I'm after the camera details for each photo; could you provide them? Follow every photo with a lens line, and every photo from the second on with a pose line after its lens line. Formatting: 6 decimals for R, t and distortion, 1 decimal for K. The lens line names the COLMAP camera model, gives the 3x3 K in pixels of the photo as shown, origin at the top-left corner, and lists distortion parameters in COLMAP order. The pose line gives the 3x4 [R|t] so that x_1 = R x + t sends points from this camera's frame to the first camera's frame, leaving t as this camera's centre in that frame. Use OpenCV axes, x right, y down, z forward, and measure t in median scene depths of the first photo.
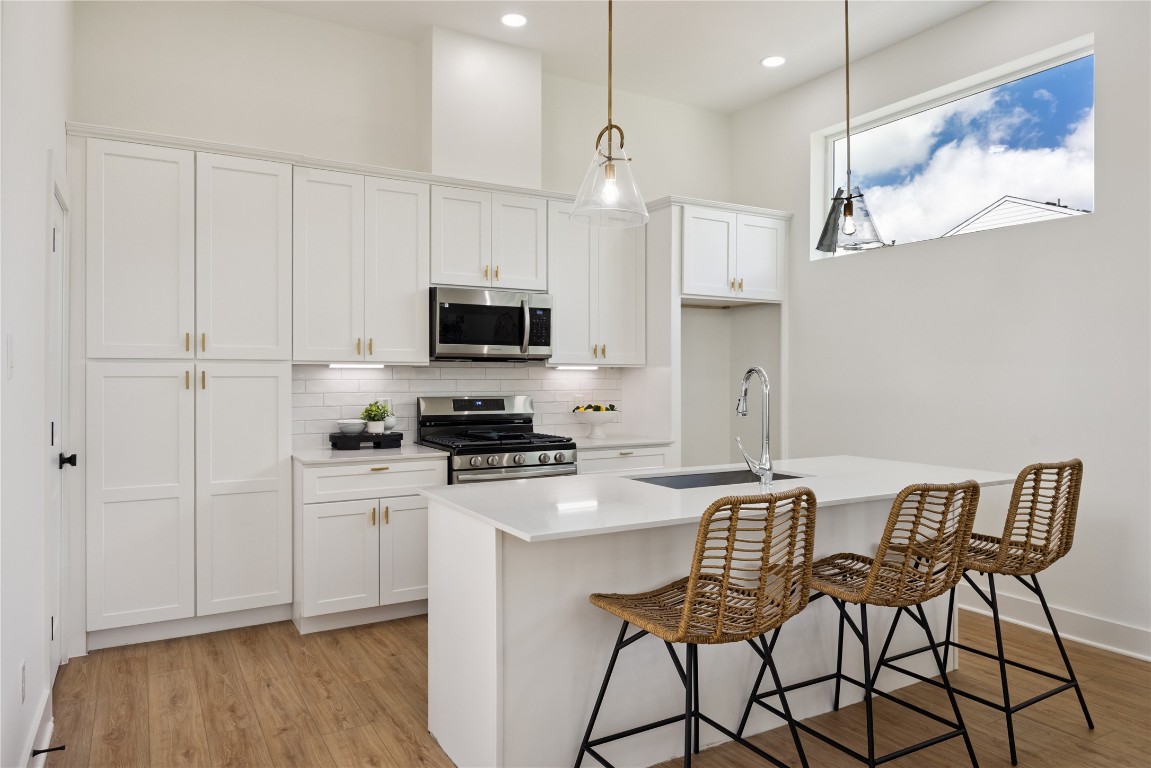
lens RADIAL K [[772.7, 0, 575.4], [0, 772.7, 381.4], [0, 0, 1]] dist [-0.005110, -0.003318]
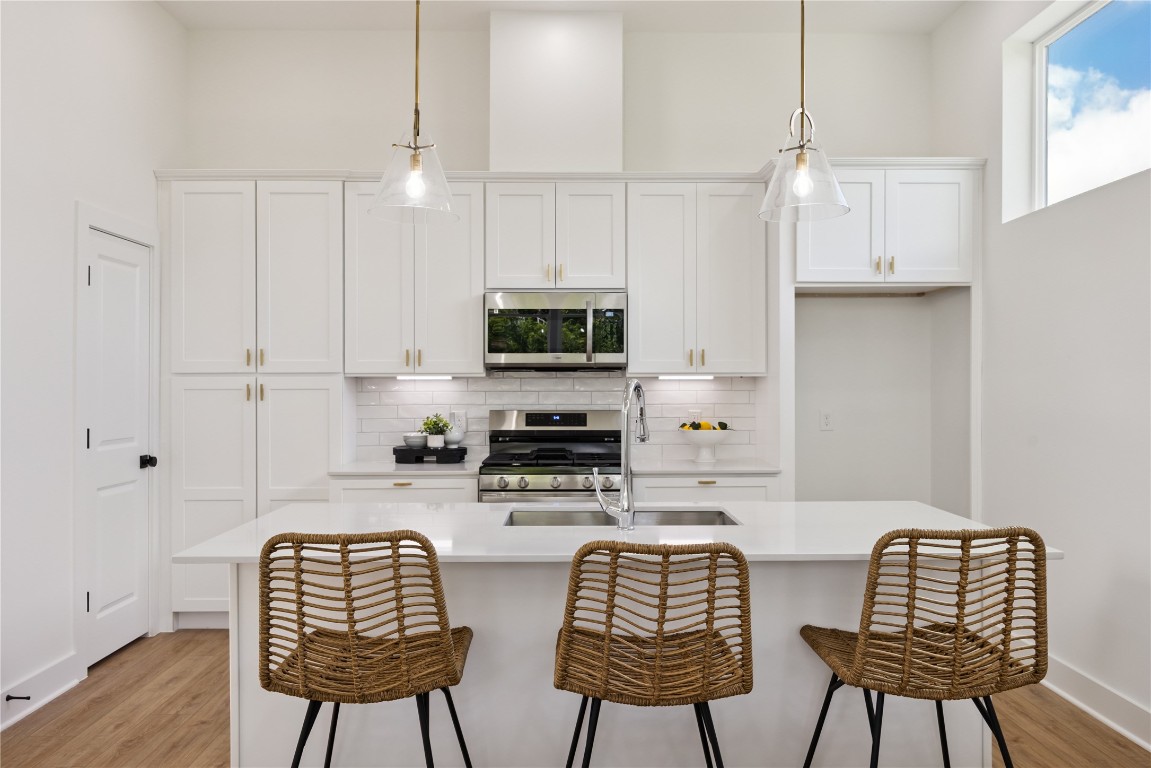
lens RADIAL K [[884.9, 0, 577.3], [0, 884.9, 386.9], [0, 0, 1]] dist [-0.005744, -0.001469]
pose [[0.866884, 0.000199, -0.498510, 0.437408], [-0.000773, 0.999999, -0.000946, -0.007286], [0.498509, 0.001205, 0.866884, 0.128522]]
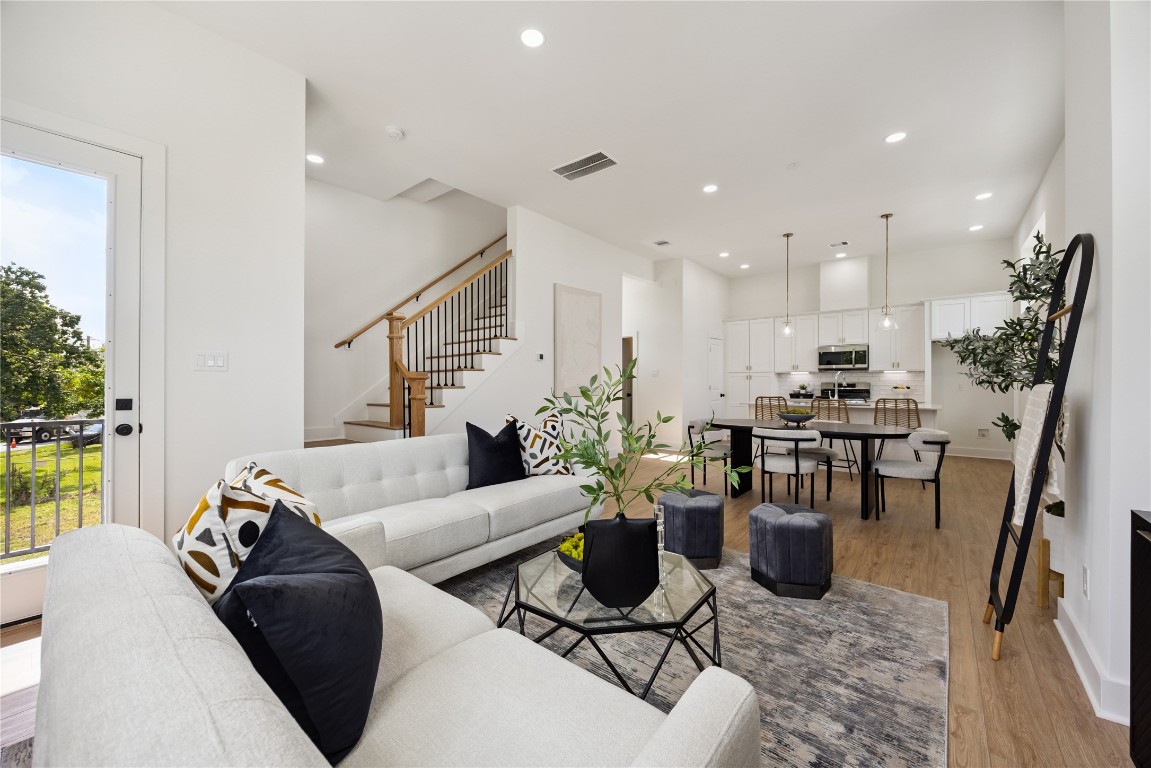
lens RADIAL K [[444.2, 0, 578.1], [0, 444.2, 385.1], [0, 0, 1]] dist [0.002779, 0.000114]
pose [[0.347627, 0.005284, -0.937618, 1.156177], [0.000319, 0.999983, 0.005754, 0.020669], [0.937633, -0.002300, 0.347619, -0.537984]]
